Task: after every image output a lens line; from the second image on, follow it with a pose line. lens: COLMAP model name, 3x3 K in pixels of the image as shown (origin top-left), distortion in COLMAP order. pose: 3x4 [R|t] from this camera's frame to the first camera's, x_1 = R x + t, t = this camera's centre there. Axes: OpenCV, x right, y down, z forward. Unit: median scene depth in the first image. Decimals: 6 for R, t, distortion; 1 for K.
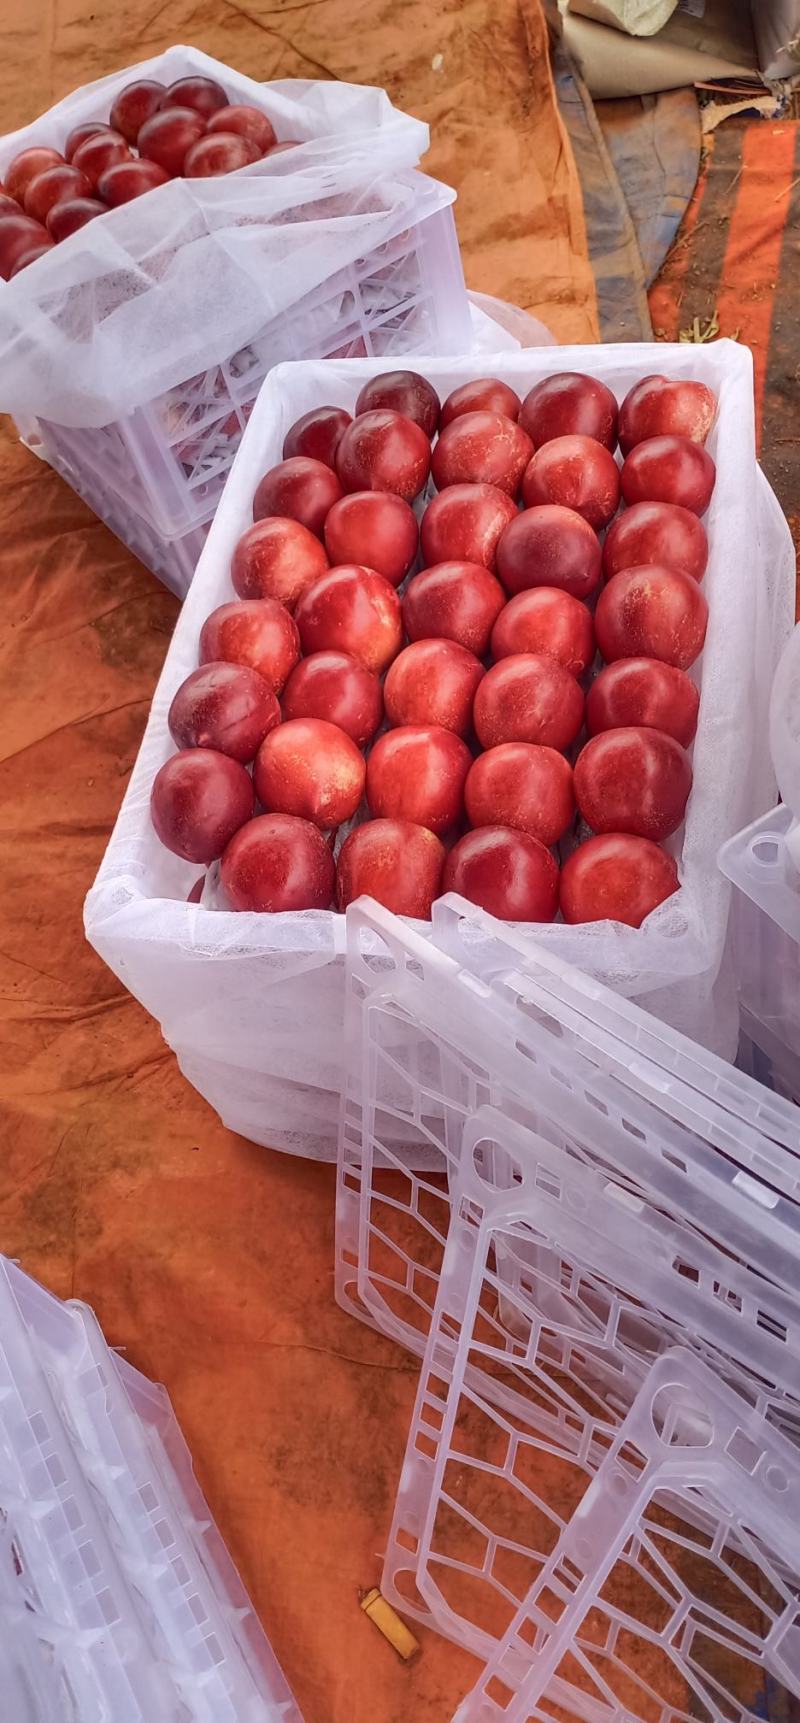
lens RADIAL K [[1424.1, 0, 400.0], [0, 1424.1, 861.5], [0, 0, 1]] dist [0.004371, -0.088675]
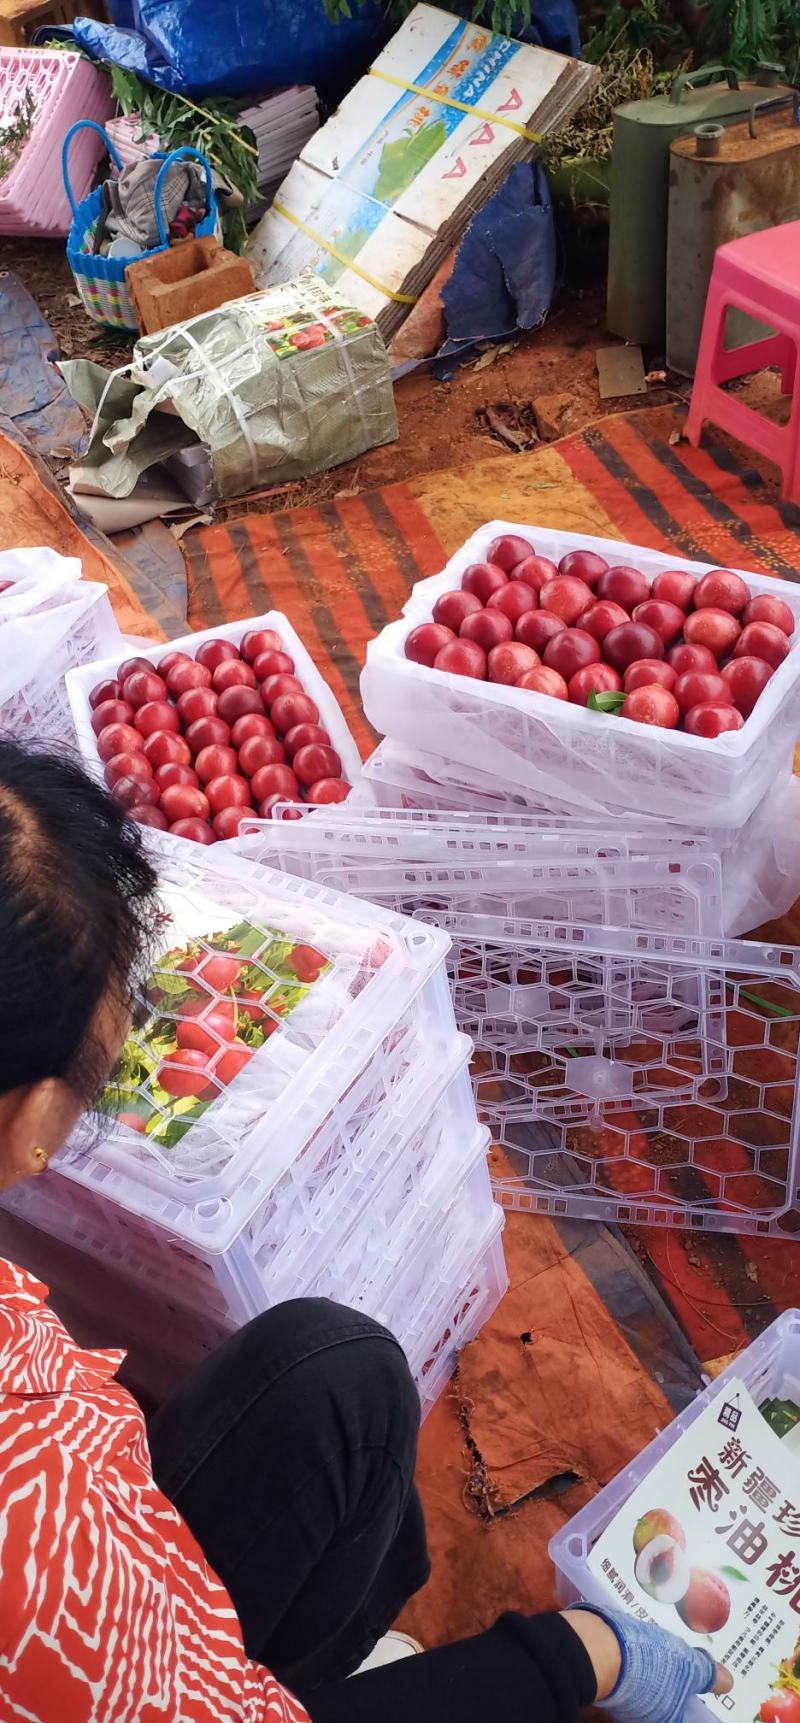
lens RADIAL K [[1424.1, 0, 400.0], [0, 1424.1, 861.5], [0, 0, 1]] dist [0.004371, -0.088675]
pose [[0.880976, -0.271593, 0.387451, -0.608163], [0.362533, 0.913652, -0.183873, 0.515639], [-0.304057, 0.302452, 0.903367, -1.048294]]
